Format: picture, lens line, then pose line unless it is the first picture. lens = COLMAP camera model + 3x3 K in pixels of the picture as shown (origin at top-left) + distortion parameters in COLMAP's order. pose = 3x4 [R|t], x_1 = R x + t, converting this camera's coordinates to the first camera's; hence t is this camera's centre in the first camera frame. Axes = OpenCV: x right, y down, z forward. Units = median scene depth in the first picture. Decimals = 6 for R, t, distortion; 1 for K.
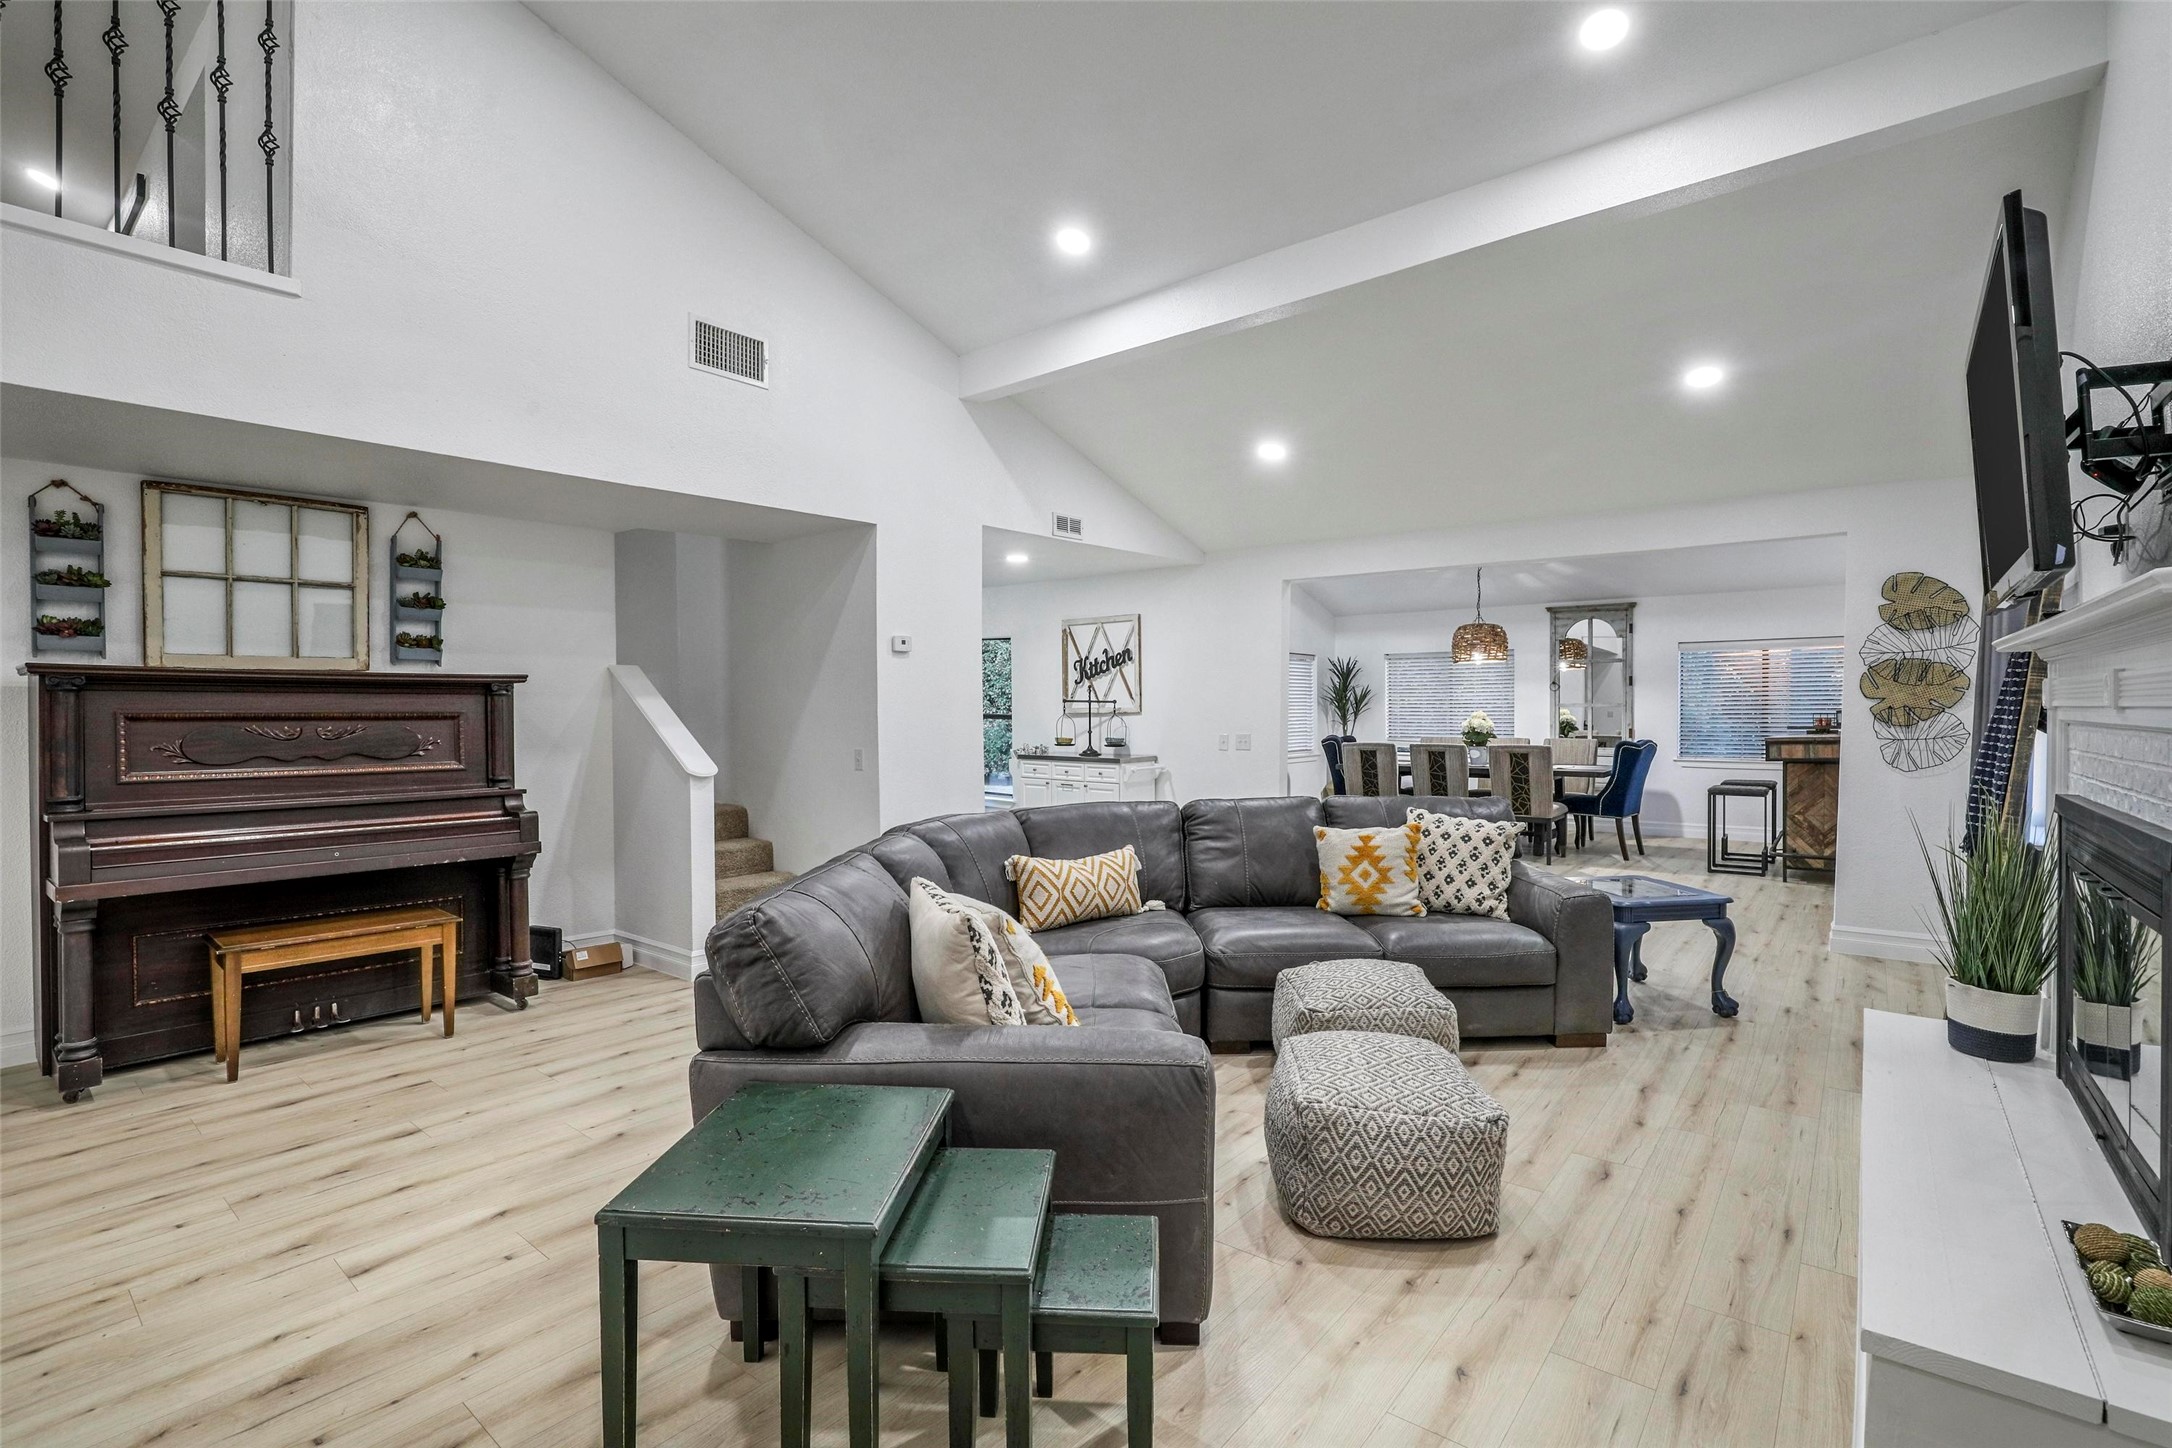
lens RADIAL K [[990.6, 0, 1097.8], [0, 990.6, 724.5], [0, 0, 1]] dist [-0.036563, 0.006764]
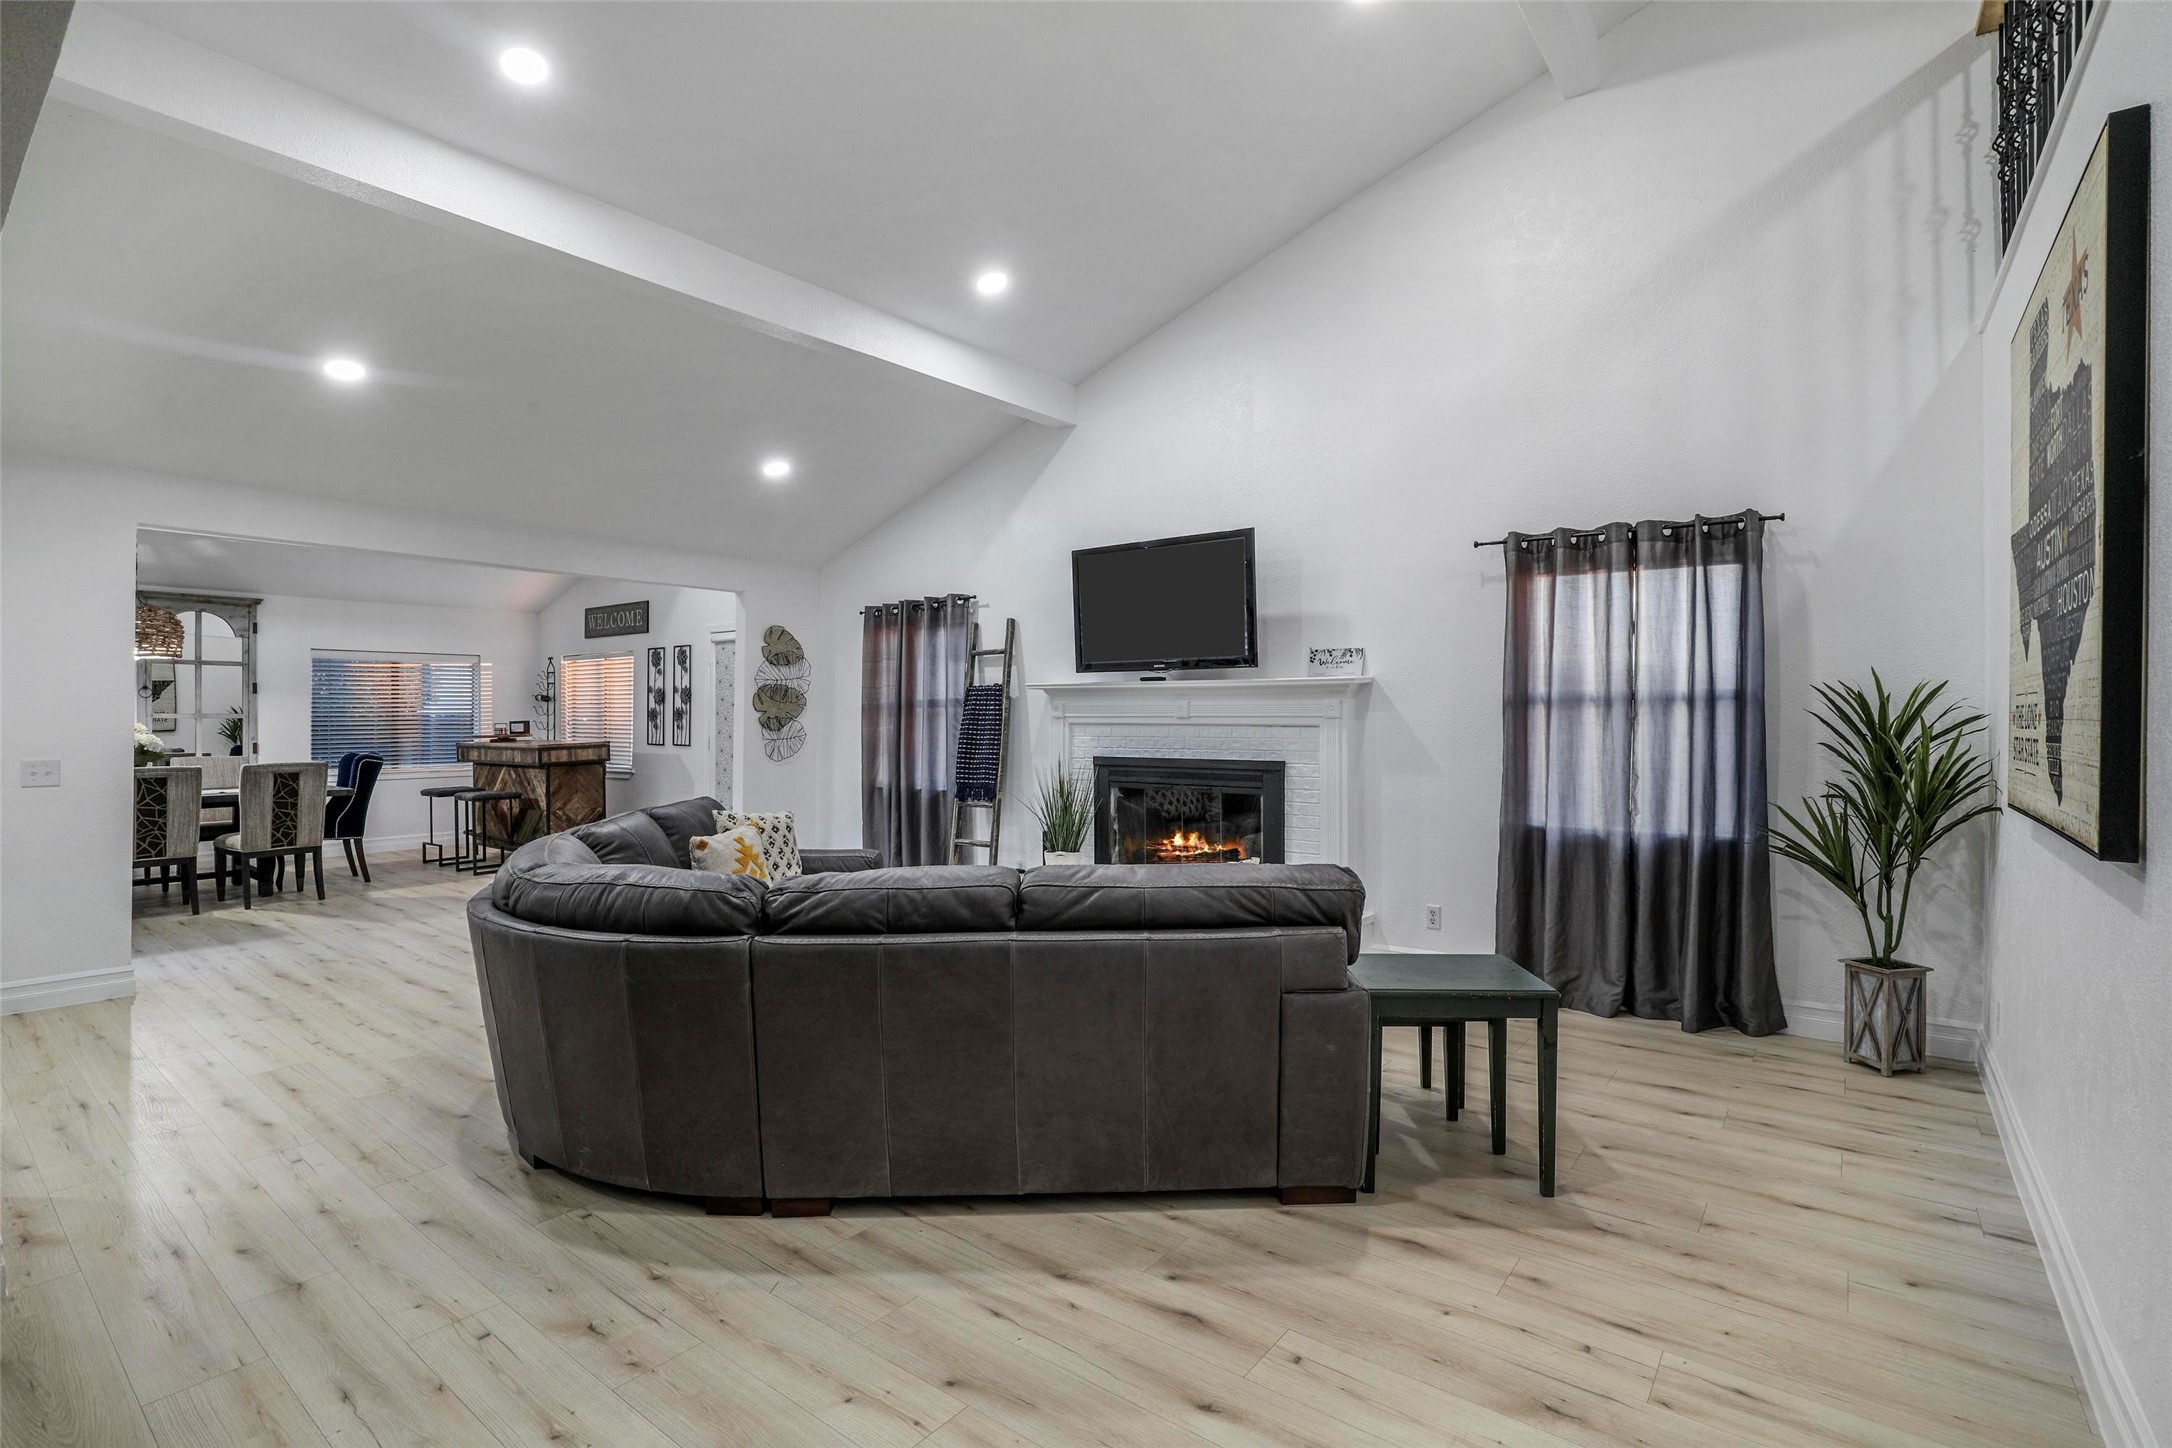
lens RADIAL K [[990.6, 0, 1097.8], [0, 990.6, 724.5], [0, 0, 1]] dist [-0.036563, 0.006764]
pose [[-0.009874, -0.002471, 0.999948, -0.454559], [0.017948, 0.999835, 0.002648, -0.001746], [-0.999790, 0.017974, -0.009828, 0.367711]]
